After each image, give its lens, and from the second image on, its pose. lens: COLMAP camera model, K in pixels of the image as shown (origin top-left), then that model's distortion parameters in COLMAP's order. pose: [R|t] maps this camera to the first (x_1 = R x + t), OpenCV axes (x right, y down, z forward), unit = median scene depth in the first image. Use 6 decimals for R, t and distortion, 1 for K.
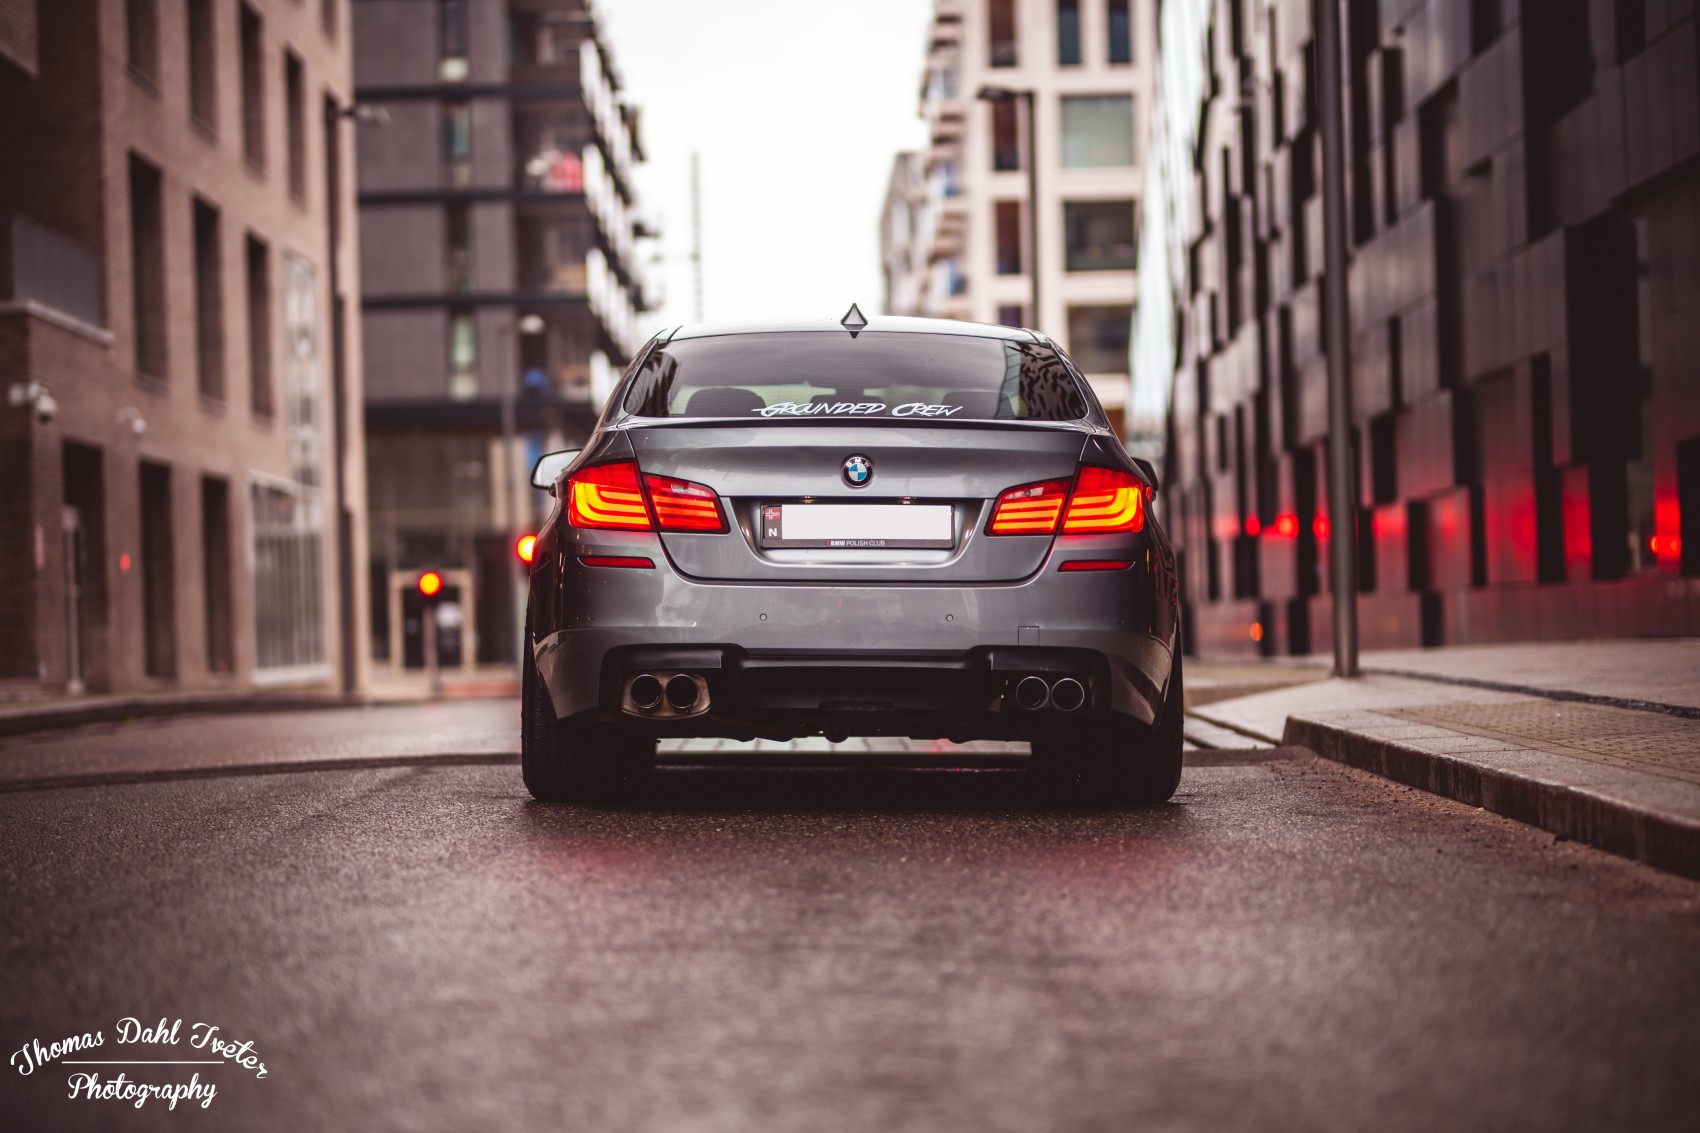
lens RADIAL K [[4519.8, 0, 850.0], [0, 4519.8, 566.5], [0, 0, 1]] dist [-0.084569, -0.004445]
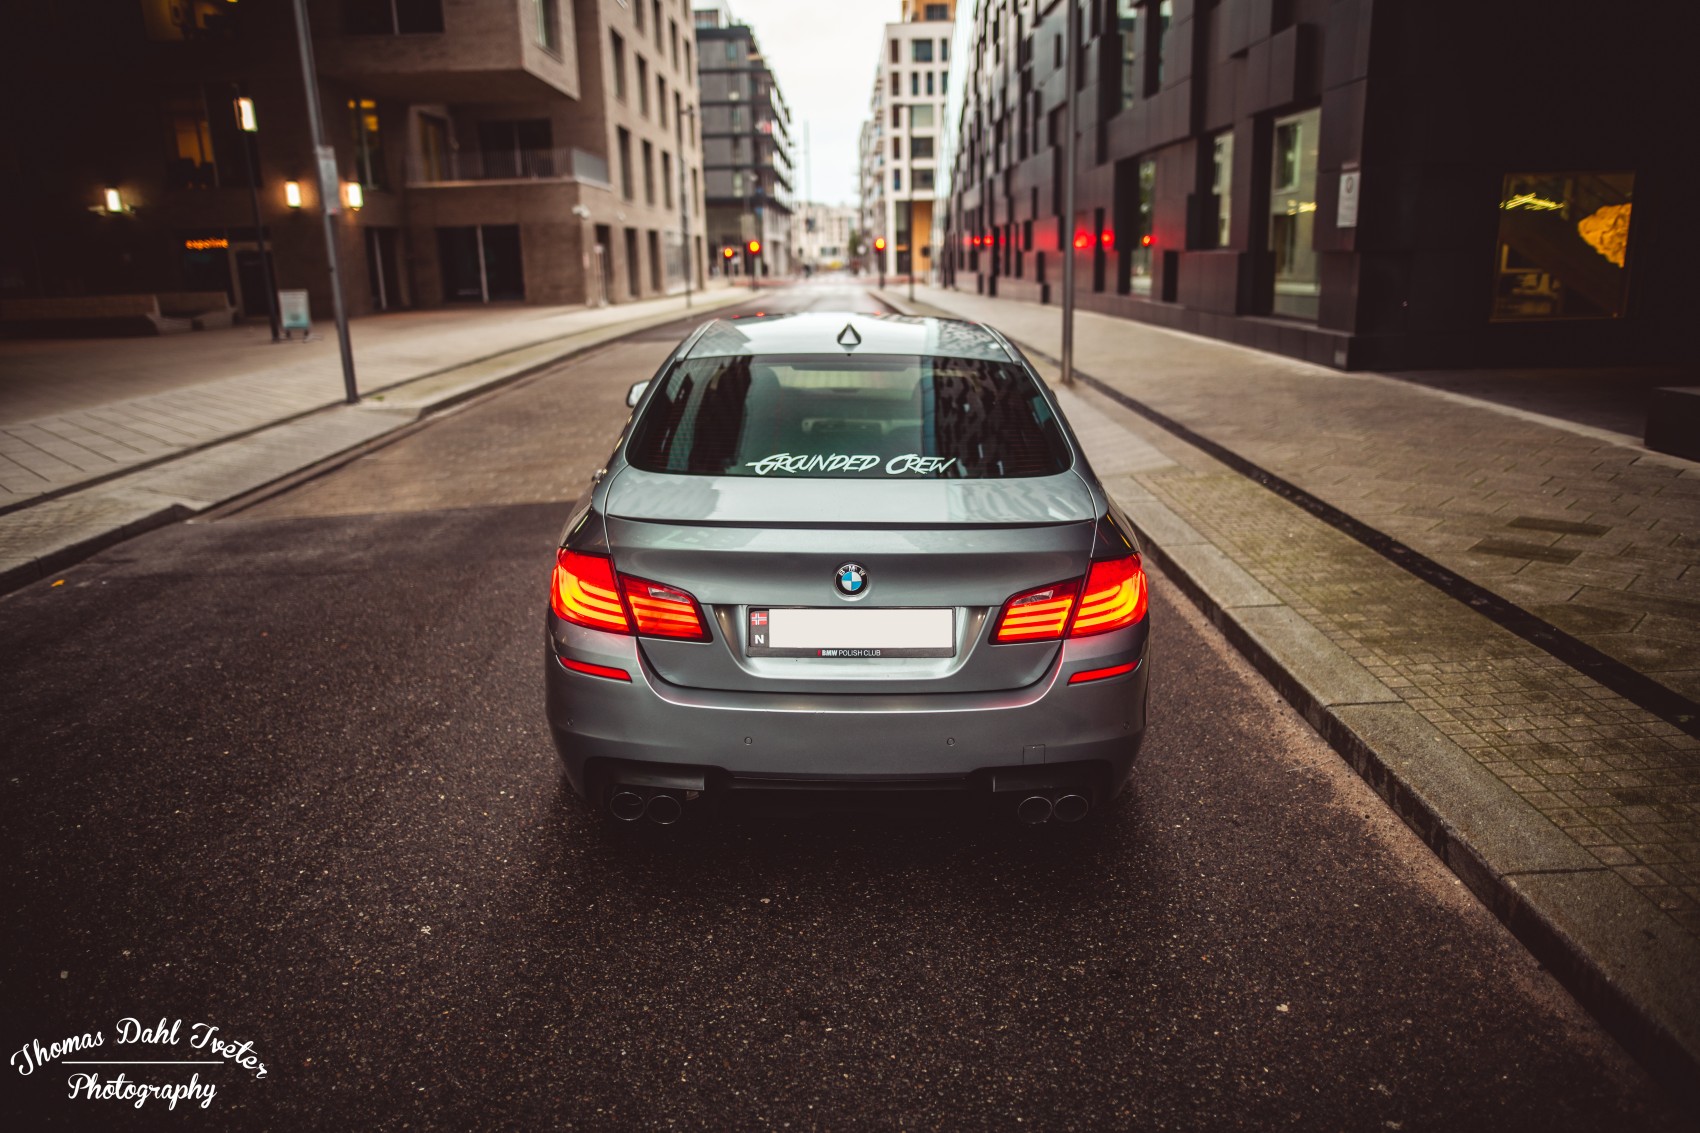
lens RADIAL K [[1174.4, 0, 850.0], [0, 1174.4, 566.5], [0, 0, 1]] dist [-0.059940, 0.000350]
pose [[0.999991, 0.004116, 0.001030, 0.000221], [-0.004241, 0.962454, 0.271413, -0.016786], [0.000126, -0.271415, 0.962463, 0.148883]]
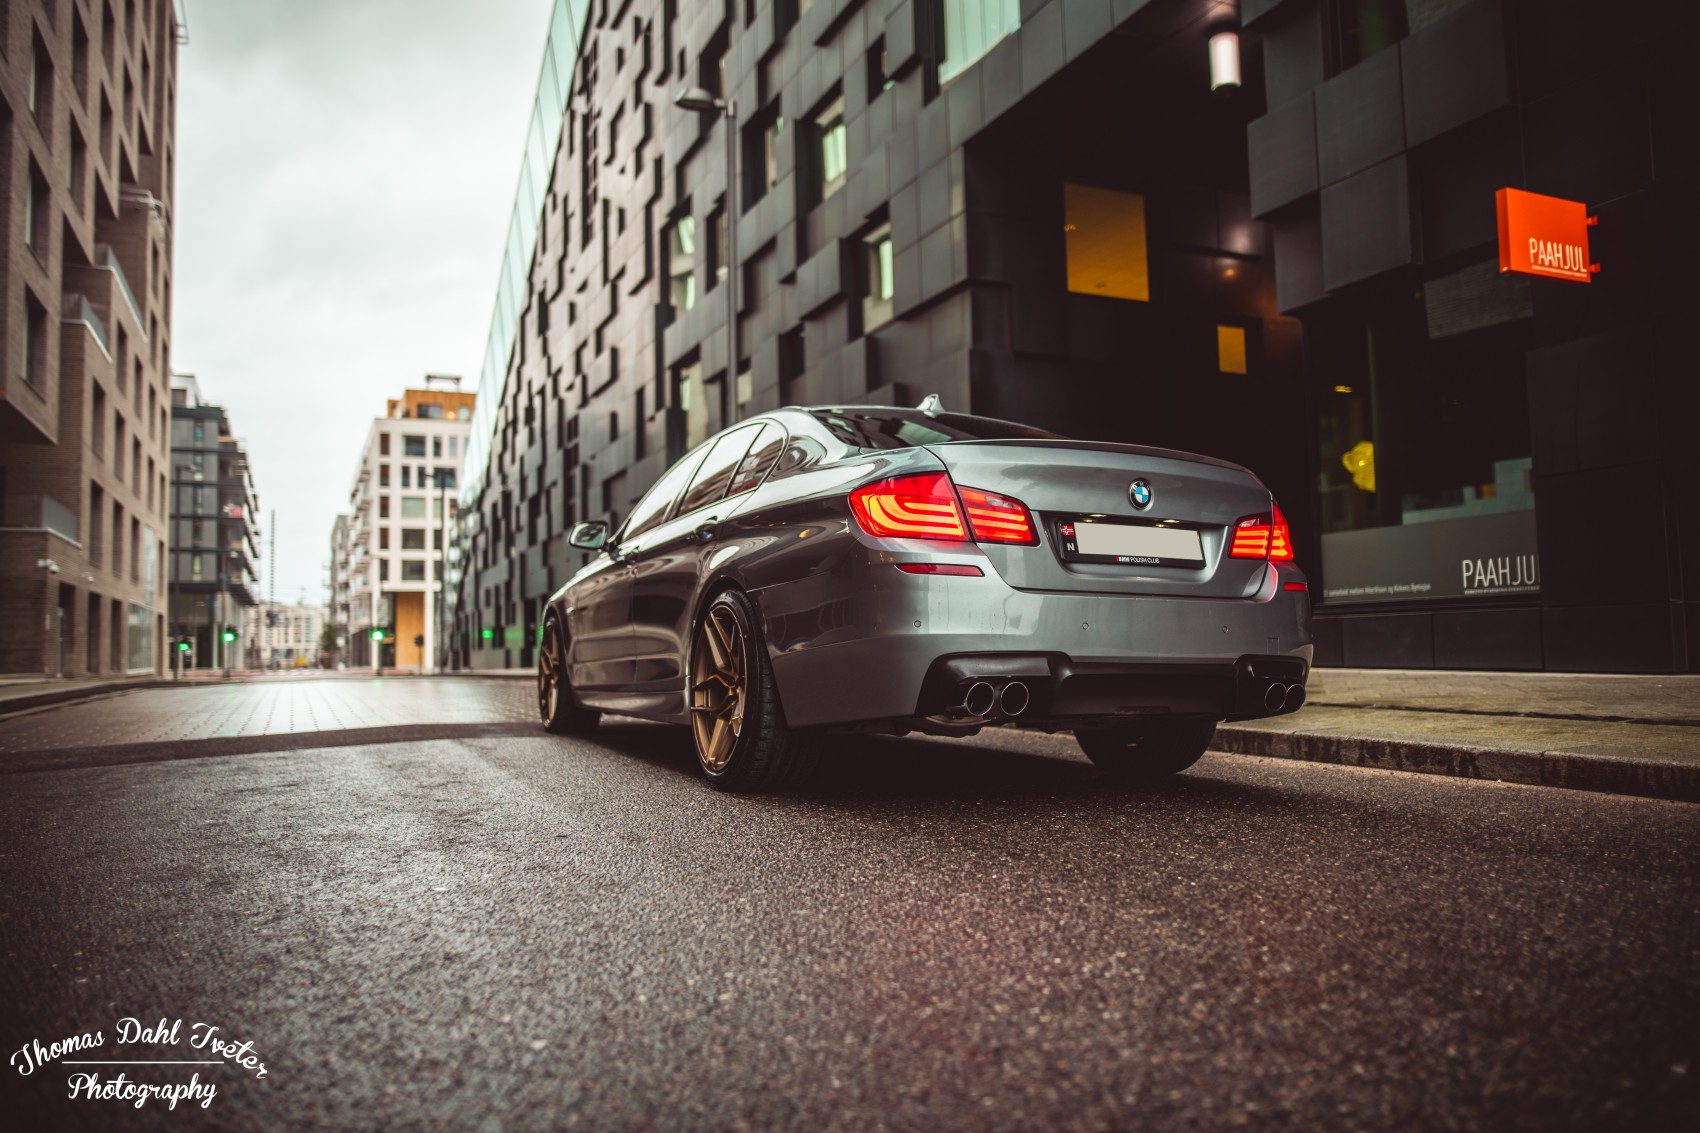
lens RADIAL K [[1206.7, 0, 849.4], [0, 1206.7, 552.7], [0, 0, 1]] dist [-0.022356, 0.001427]
pose [[0.911389, 0.041686, 0.409429, -0.034712], [-0.011114, 0.996987, -0.076767, 0.003087], [-0.411396, 0.065414, 0.909106, 0.147235]]
